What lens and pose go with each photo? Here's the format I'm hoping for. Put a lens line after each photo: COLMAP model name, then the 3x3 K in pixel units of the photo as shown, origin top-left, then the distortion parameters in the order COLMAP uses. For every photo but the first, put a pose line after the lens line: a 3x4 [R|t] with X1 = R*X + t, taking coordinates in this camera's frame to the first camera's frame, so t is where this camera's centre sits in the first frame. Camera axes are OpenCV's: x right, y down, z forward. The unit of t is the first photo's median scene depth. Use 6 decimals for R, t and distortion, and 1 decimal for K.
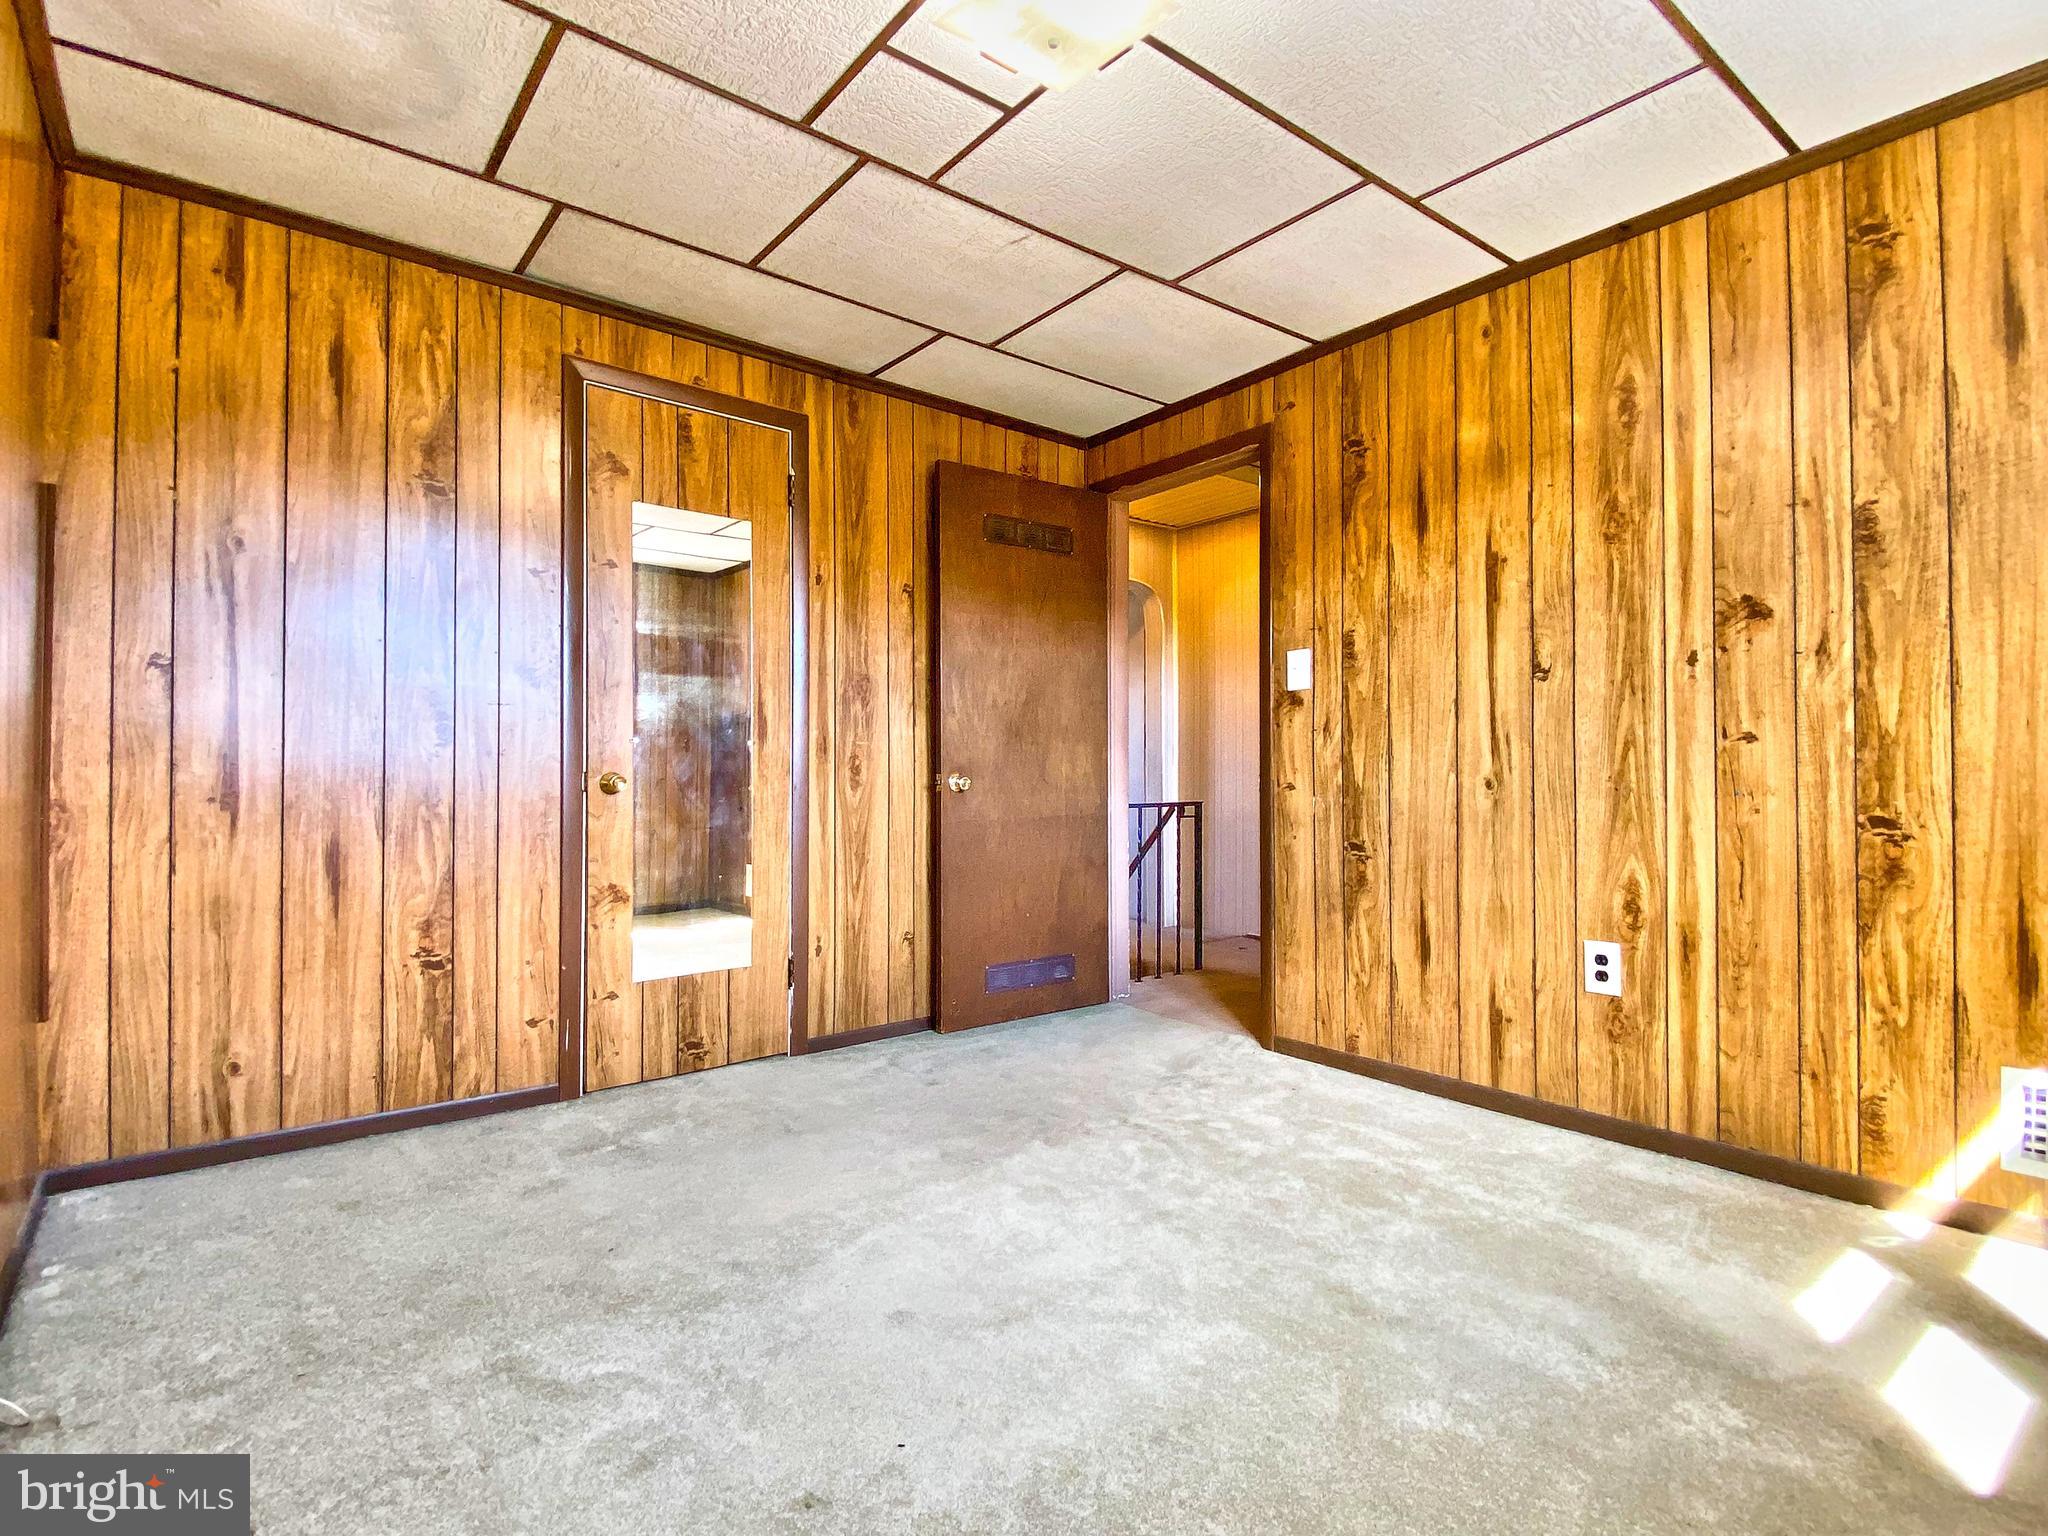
lens RADIAL K [[1030.8, 0, 1025.3], [0, 1030.8, 758.2], [0, 0, 1]] dist [0.045117, -0.035441]
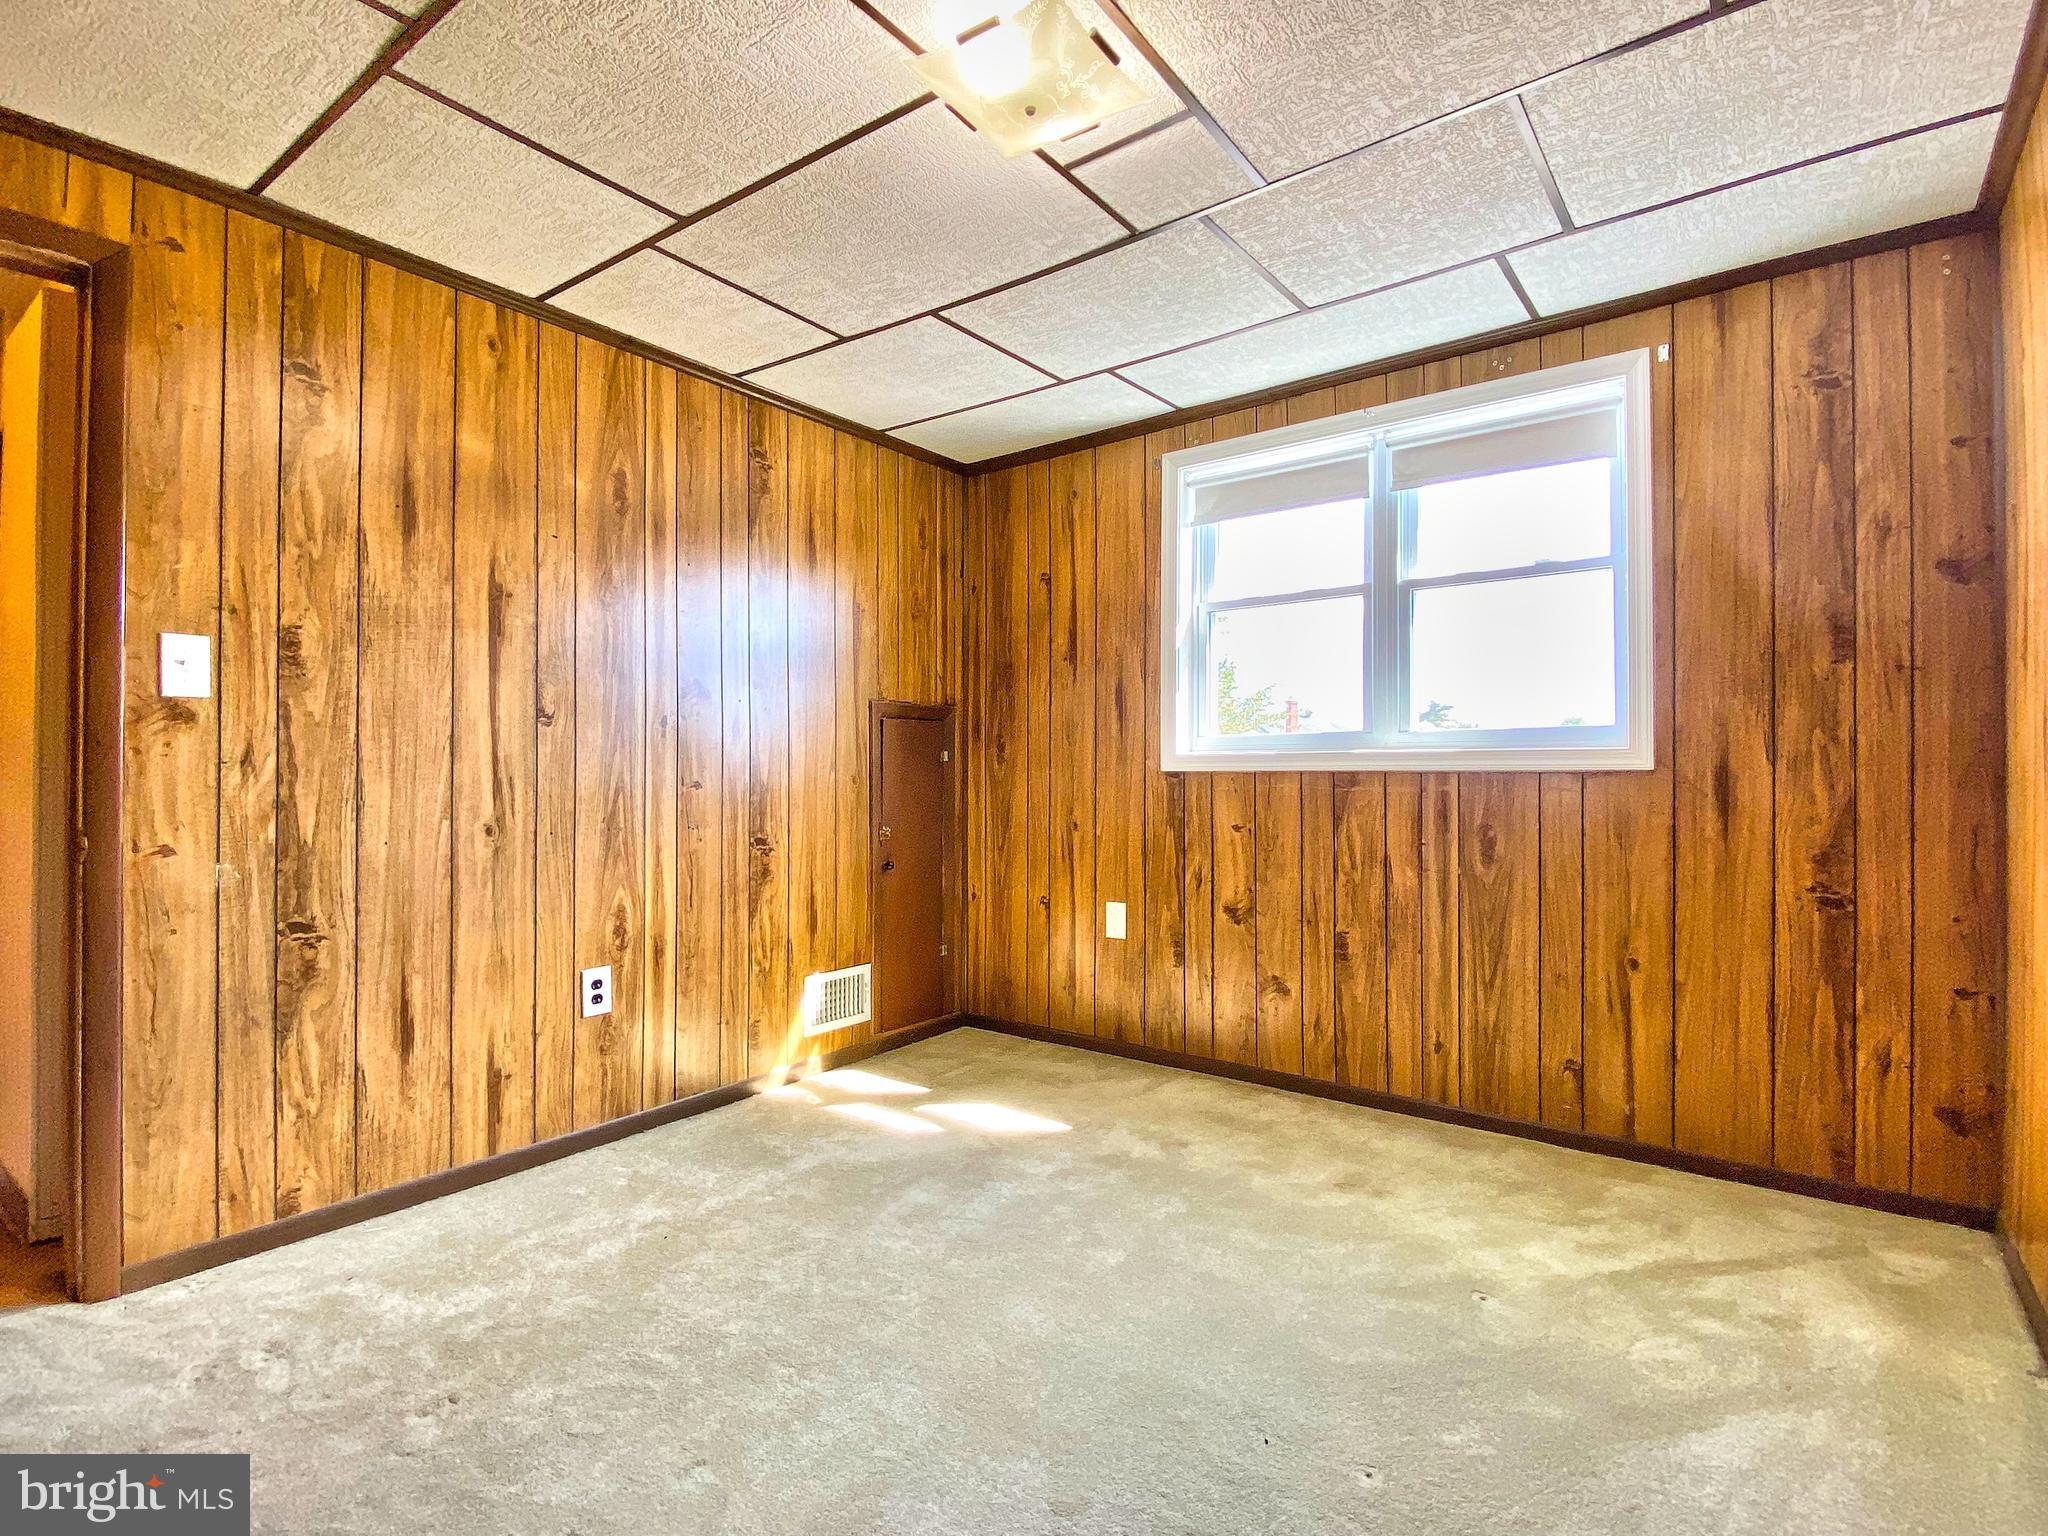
lens RADIAL K [[1006.3, 0, 1028.1], [0, 1006.3, 763.1], [0, 0, 1]] dist [0.050285, -0.041926]
pose [[-0.268425, 0.015152, 0.963181, -0.568402], [-0.012445, 0.999738, -0.019195, -0.024223], [-0.963220, -0.017139, -0.268166, 0.793813]]
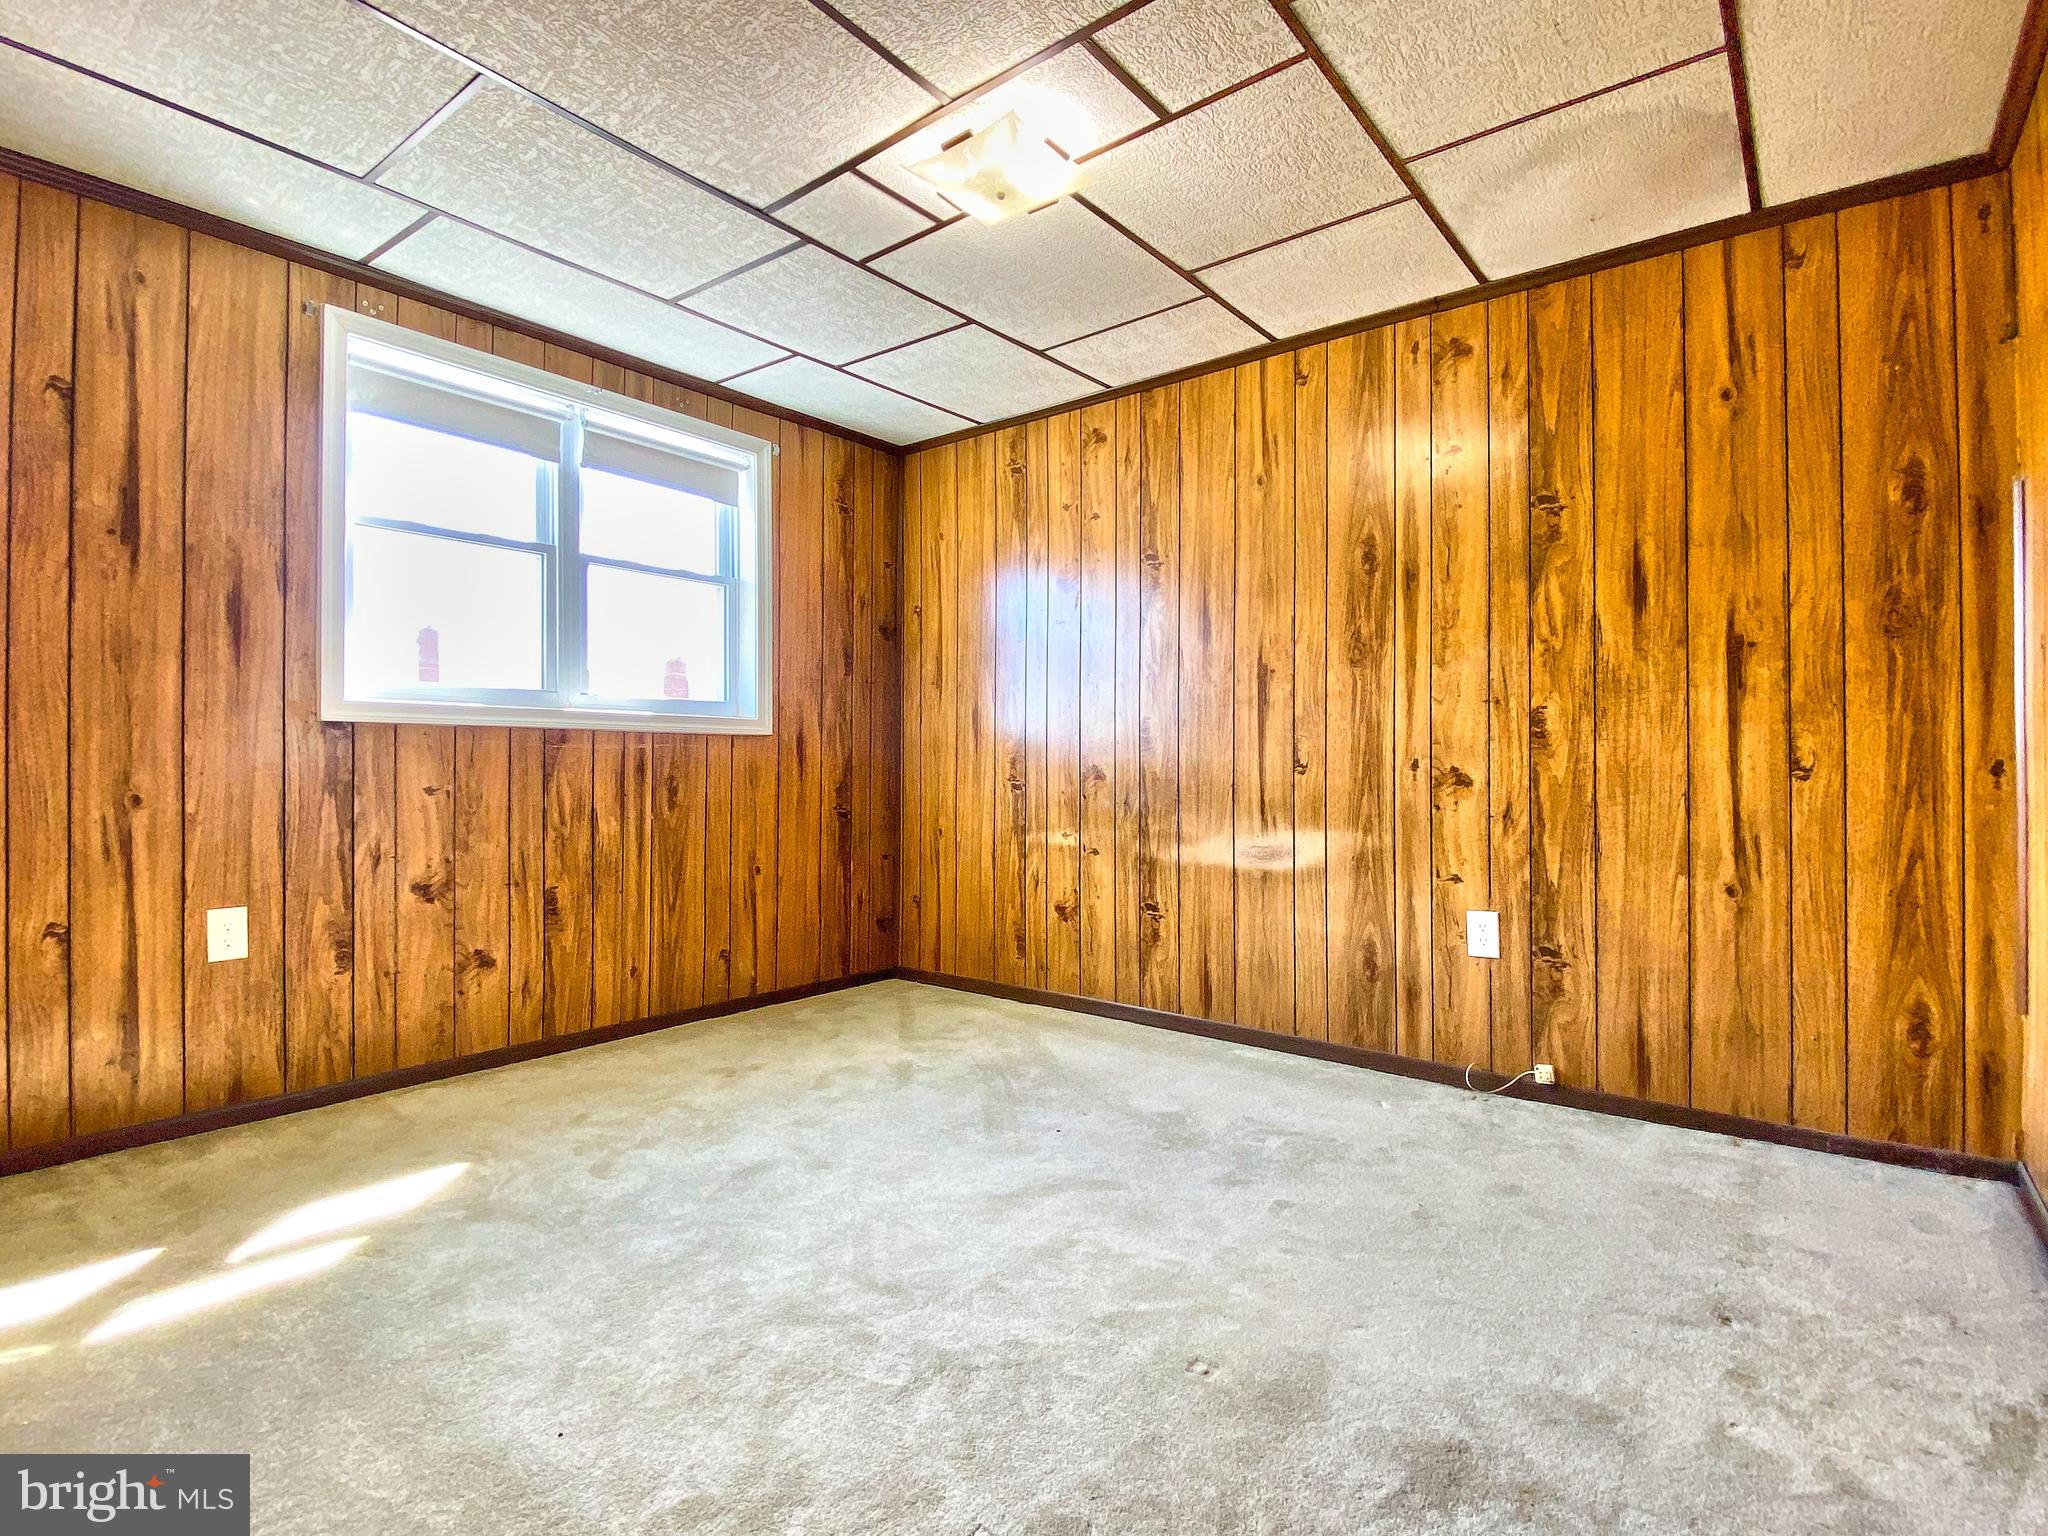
lens RADIAL K [[1006.3, 0, 1028.1], [0, 1006.3, 763.1], [0, 0, 1]] dist [0.050285, -0.041926]
pose [[-0.969054, 0.002759, -0.246833, 0.190823], [0.007079, 0.999837, -0.016614, 0.020682], [0.246747, -0.017847, -0.968916, 1.394244]]
